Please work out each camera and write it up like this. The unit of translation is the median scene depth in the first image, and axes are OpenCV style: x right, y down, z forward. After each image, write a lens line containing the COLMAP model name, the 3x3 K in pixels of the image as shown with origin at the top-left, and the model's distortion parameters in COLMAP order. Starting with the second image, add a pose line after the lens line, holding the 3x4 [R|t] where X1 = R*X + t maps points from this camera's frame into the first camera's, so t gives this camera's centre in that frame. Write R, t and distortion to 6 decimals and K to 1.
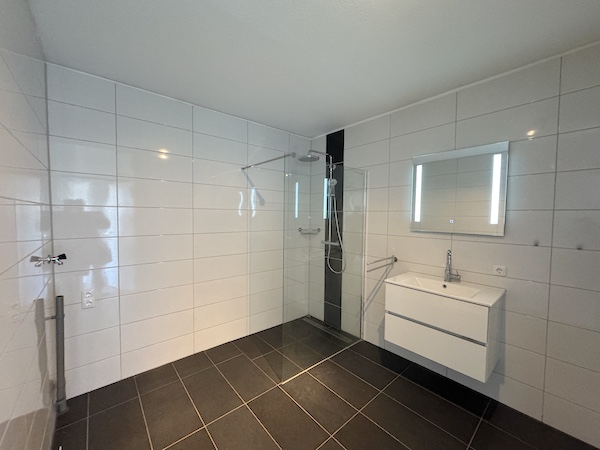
lens RADIAL K [[238.7, 0, 300.0], [0, 238.7, 225.0], [0, 0, 1]] dist [-0.000804, 0.000002]
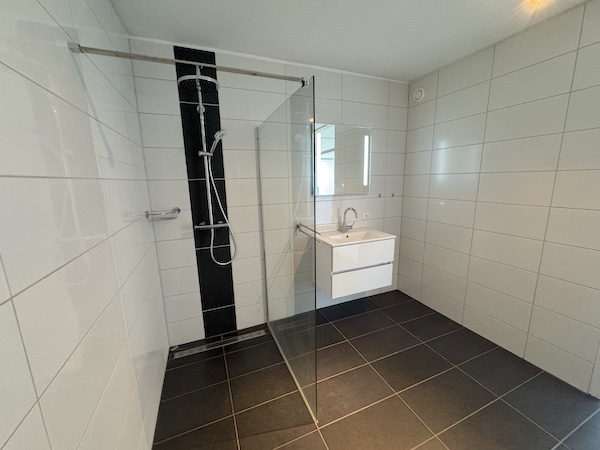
lens RADIAL K [[238.7, 0, 300.0], [0, 238.7, 225.0], [0, 0, 1]] dist [-0.000804, 0.000002]
pose [[0.320016, -0.194221, 0.927291, -0.444519], [0.067890, 0.980947, 0.182029, -0.036611], [-0.944977, 0.004702, 0.327104, 0.563079]]
